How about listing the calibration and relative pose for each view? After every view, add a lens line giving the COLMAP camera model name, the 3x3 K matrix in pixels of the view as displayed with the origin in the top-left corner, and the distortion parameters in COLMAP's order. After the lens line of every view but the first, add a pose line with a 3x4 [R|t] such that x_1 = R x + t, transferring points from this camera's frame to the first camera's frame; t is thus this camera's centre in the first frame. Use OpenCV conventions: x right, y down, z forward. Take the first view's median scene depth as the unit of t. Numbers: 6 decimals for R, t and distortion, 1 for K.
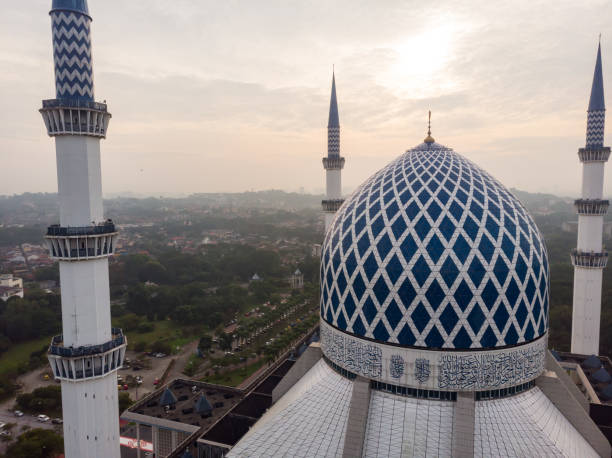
lens RADIAL K [[453.6, 0, 306.3], [0, 453.6, 231.0], [0, 0, 1]] dist [0.009262, -0.000501]
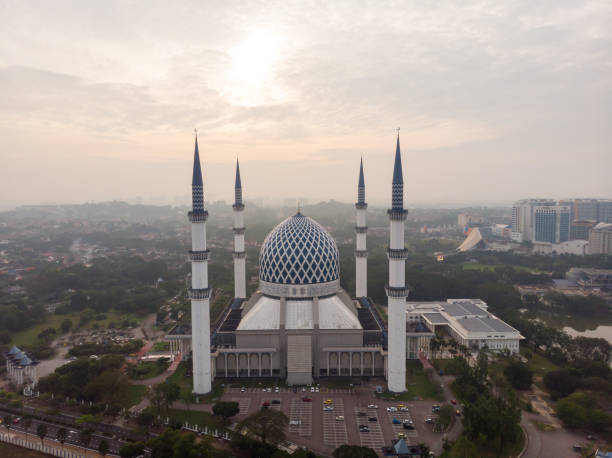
lens RADIAL K [[449.5, 0, 305.9], [0, 449.5, 226.3], [0, 0, 1]] dist [0.013586, 0.006148]
pose [[0.932840, -0.026259, 0.359334, -0.792820], [0.034711, 0.999251, -0.017089, -0.082907], [-0.358616, 0.028414, 0.933053, -1.836781]]
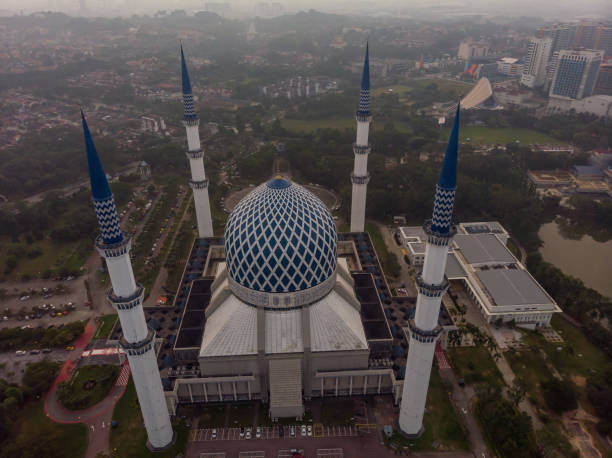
lens RADIAL K [[449.5, 0, 305.9], [0, 449.5, 226.3], [0, 0, 1]] dist [0.013586, 0.006148]
pose [[0.913447, -0.192969, 0.358298, -0.371173], [0.038999, 0.917886, 0.394922, -0.869138], [-0.405085, -0.346768, 0.845966, -0.756263]]
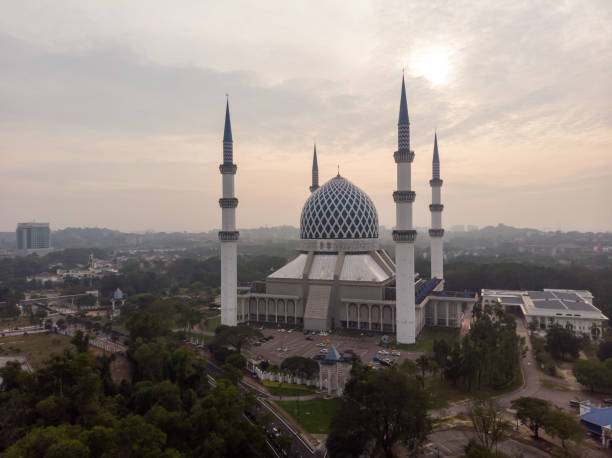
lens RADIAL K [[447.1, 0, 305.9], [0, 447.1, 236.5], [0, 0, 1]] dist [0.035817, 0.001838]
pose [[0.999674, -0.000933, -0.025506, 0.166764], [-0.001088, 0.996865, -0.079108, 0.477429], [0.025499, 0.079110, 0.996540, -2.092834]]
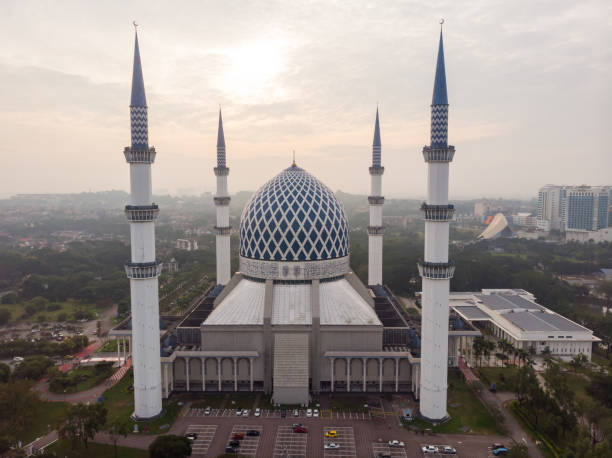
lens RADIAL K [[449.5, 0, 305.9], [0, 449.5, 226.3], [0, 0, 1]] dist [0.013586, 0.006148]
pose [[0.938118, -0.023264, 0.345535, -0.440217], [0.027862, 0.999577, -0.008346, 0.103776], [-0.345194, 0.017457, 0.938369, -1.036428]]
